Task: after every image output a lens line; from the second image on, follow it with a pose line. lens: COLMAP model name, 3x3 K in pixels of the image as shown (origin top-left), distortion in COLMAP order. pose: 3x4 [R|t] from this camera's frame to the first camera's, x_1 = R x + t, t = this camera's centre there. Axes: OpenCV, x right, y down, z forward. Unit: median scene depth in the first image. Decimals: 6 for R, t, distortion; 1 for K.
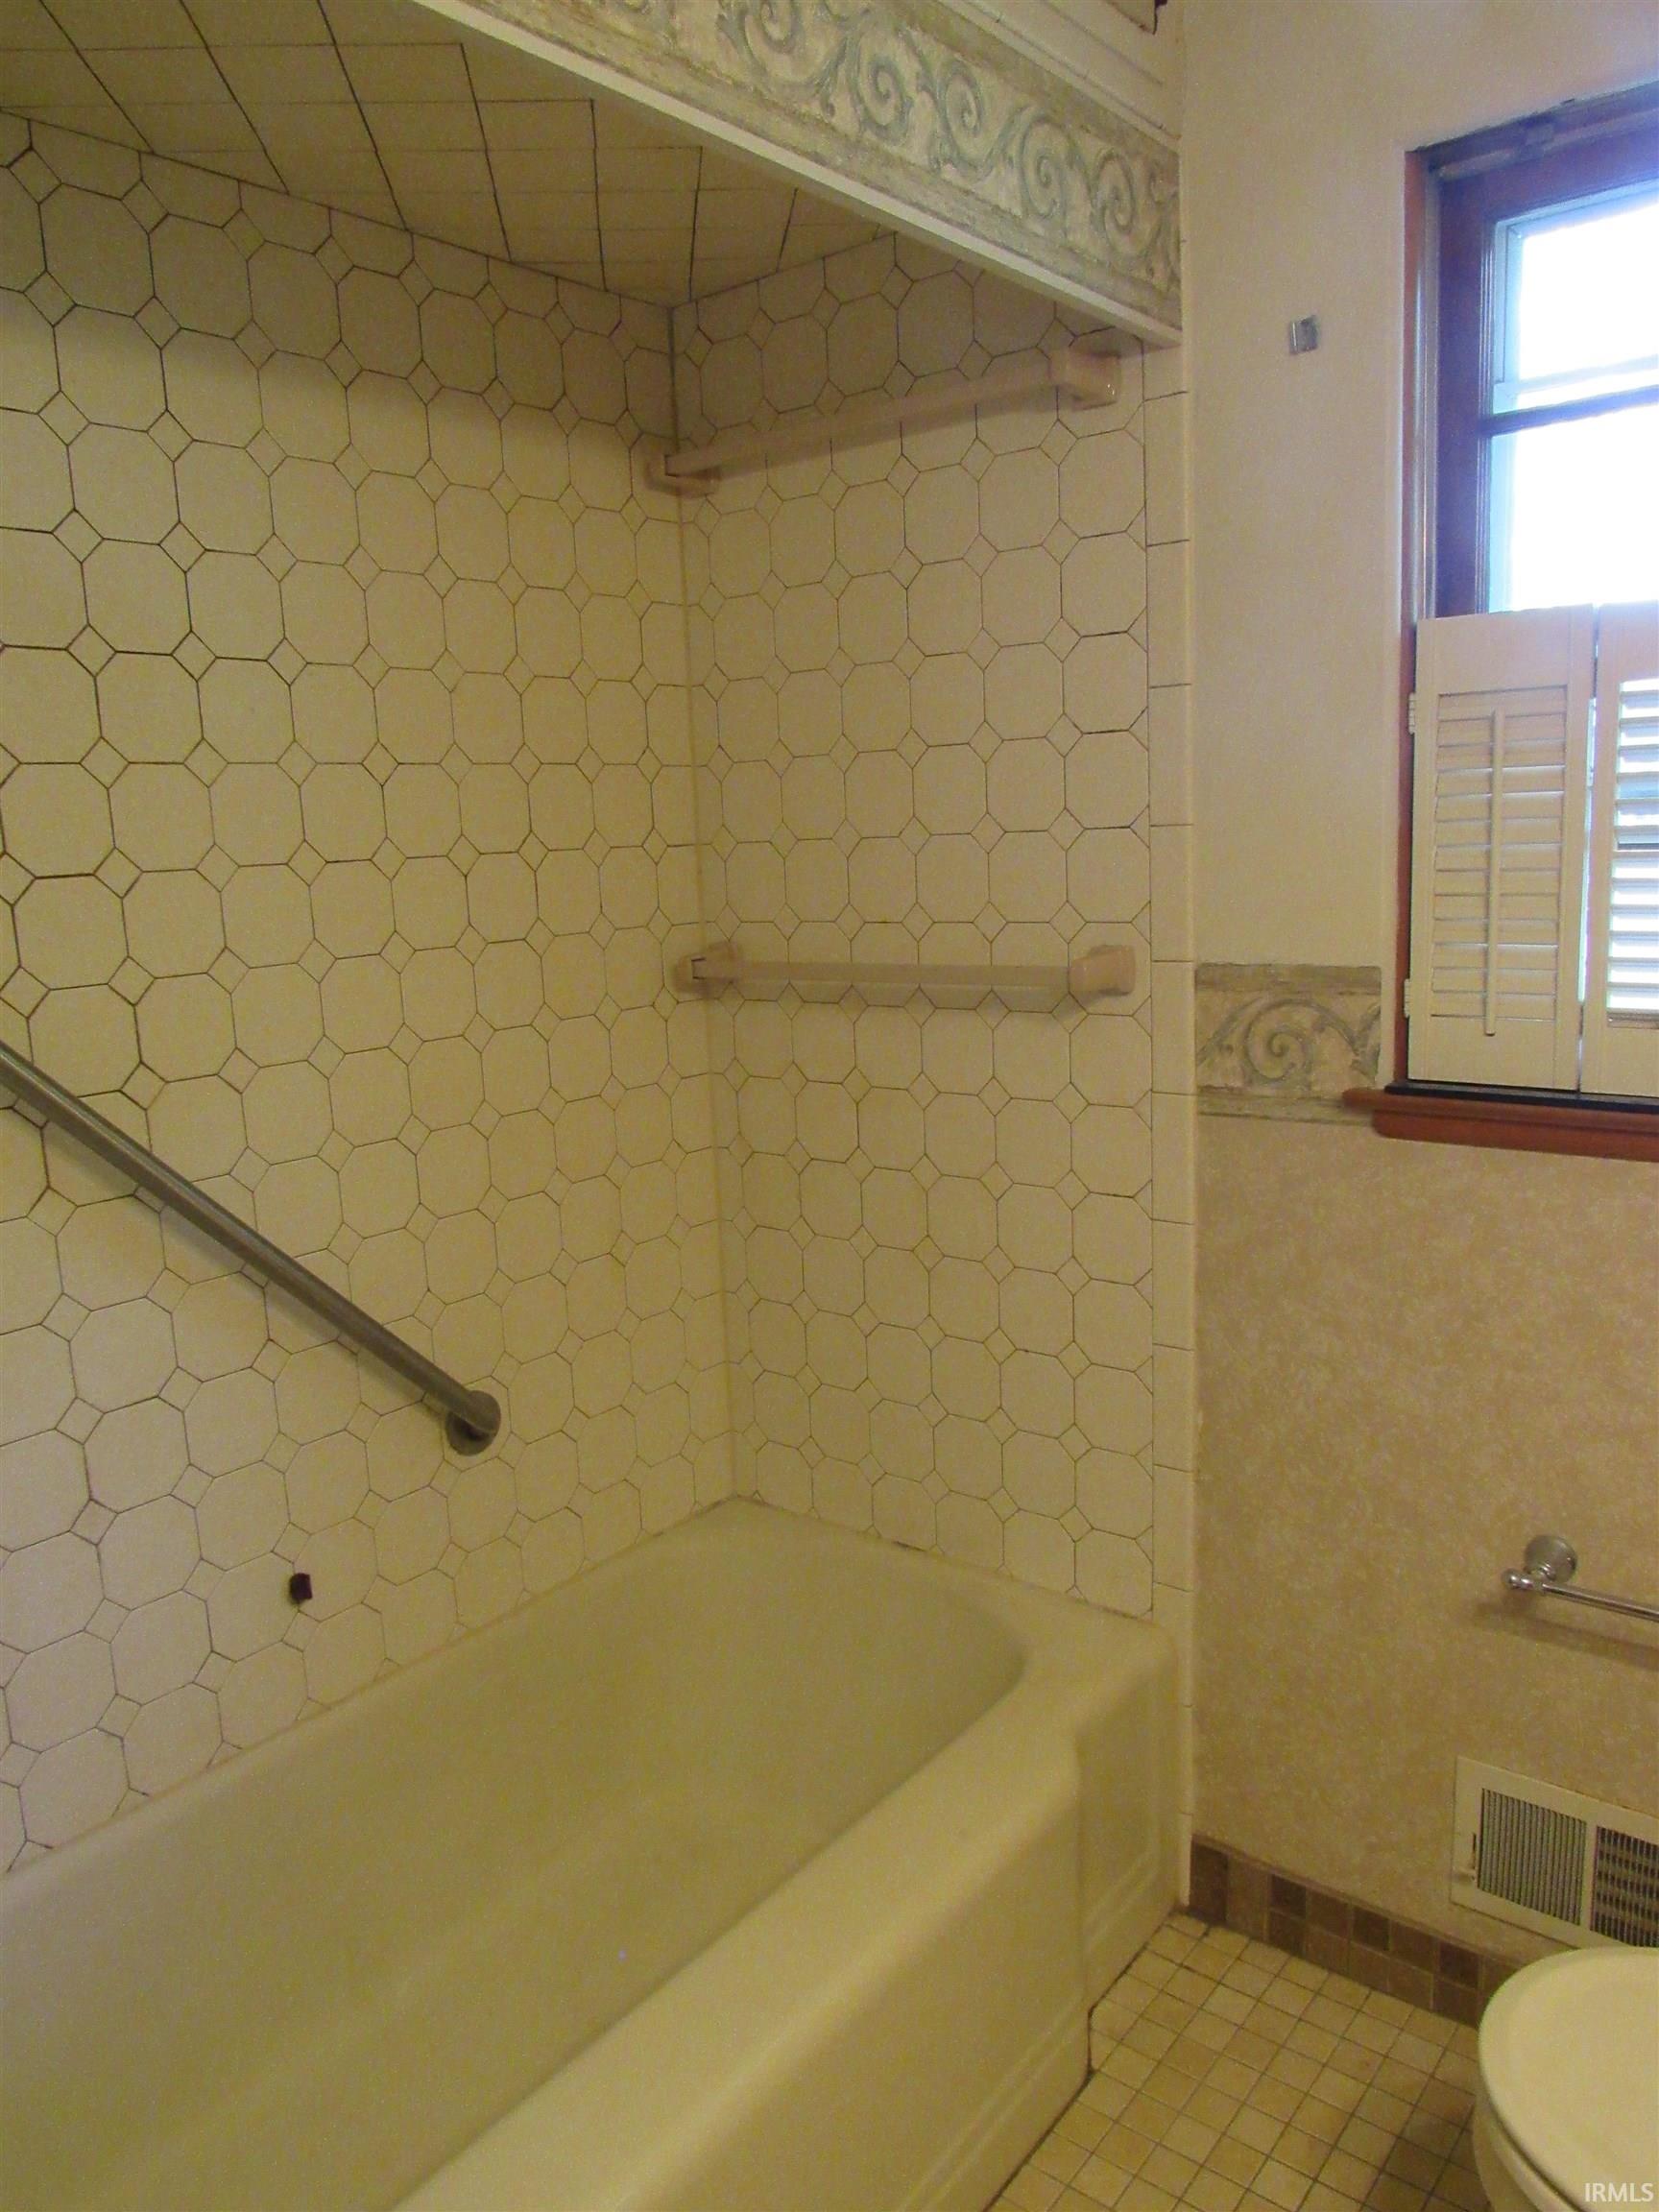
lens RADIAL K [[1584.5, 0, 833.8], [0, 1584.5, 1105.1], [0, 0, 1]] dist [-0.027157, 0.008285]
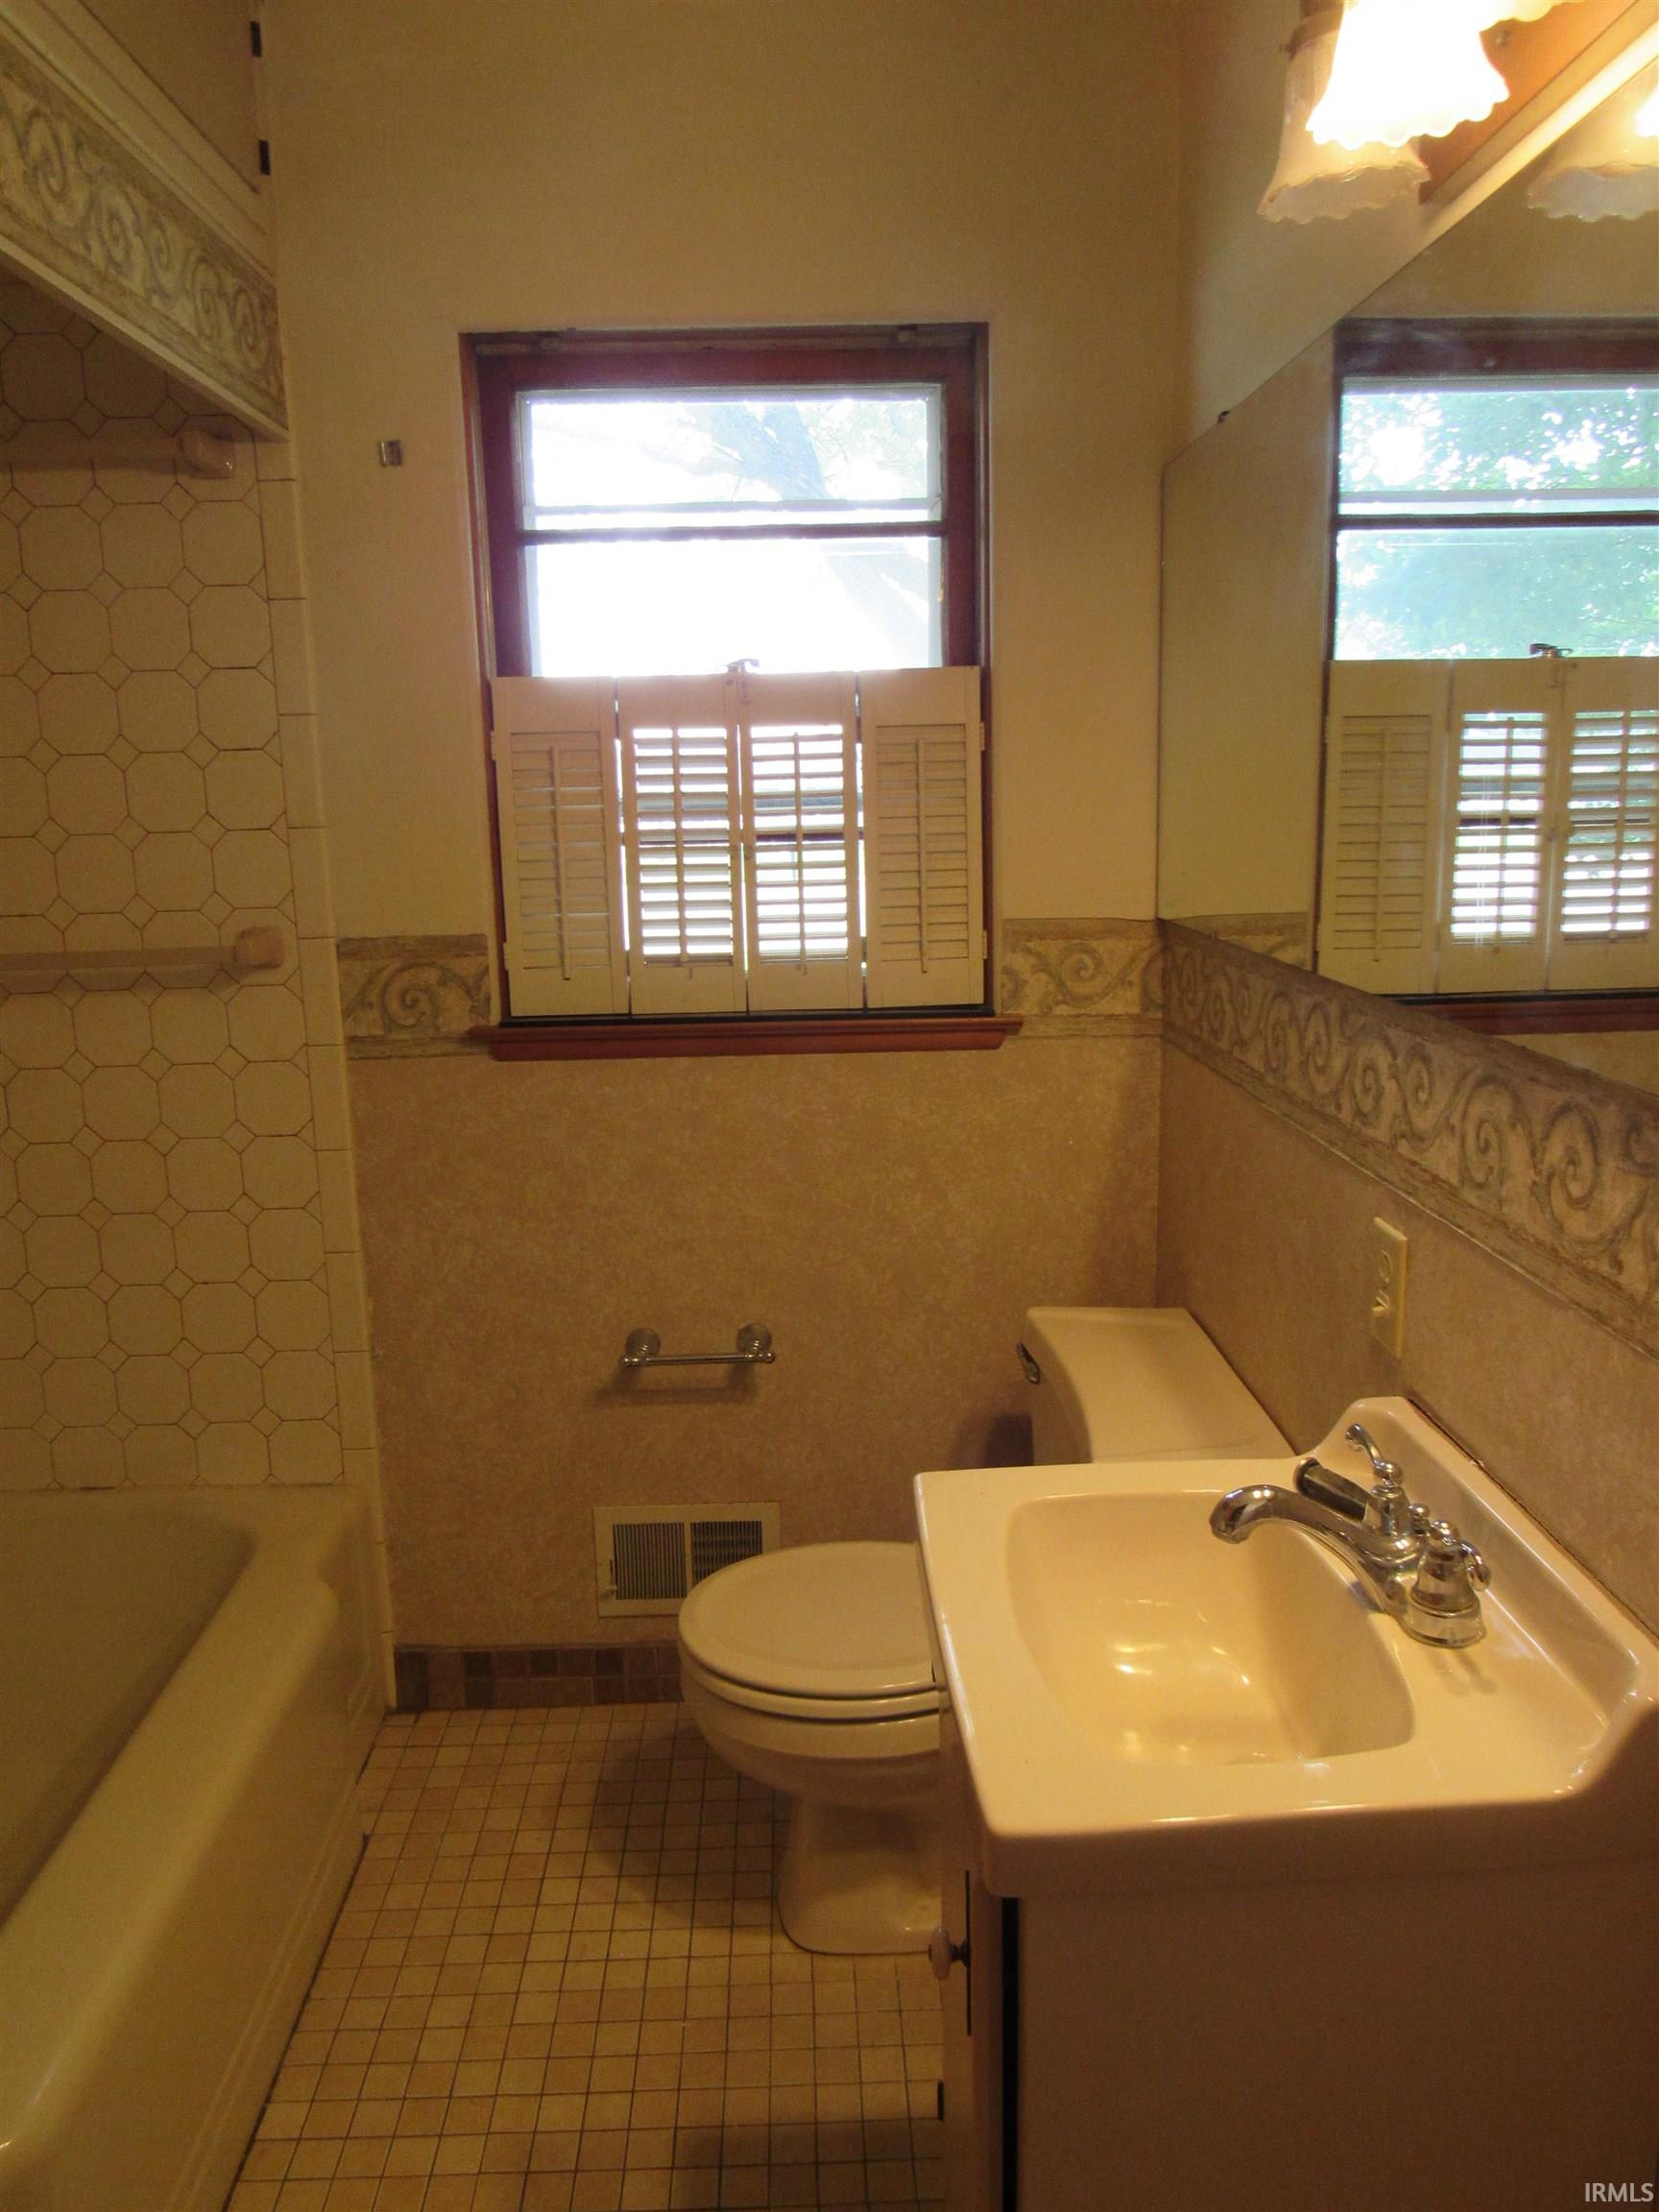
lens RADIAL K [[1584.5, 0, 826.8], [0, 1584.5, 1105.4], [0, 0, 1]] dist [-0.027157, 0.008285]
pose [[0.767488, -0.104895, 0.632423, -0.292217], [0.101914, 0.993941, 0.041177, 0.030806], [-0.632910, 0.032850, 0.773528, -0.213463]]
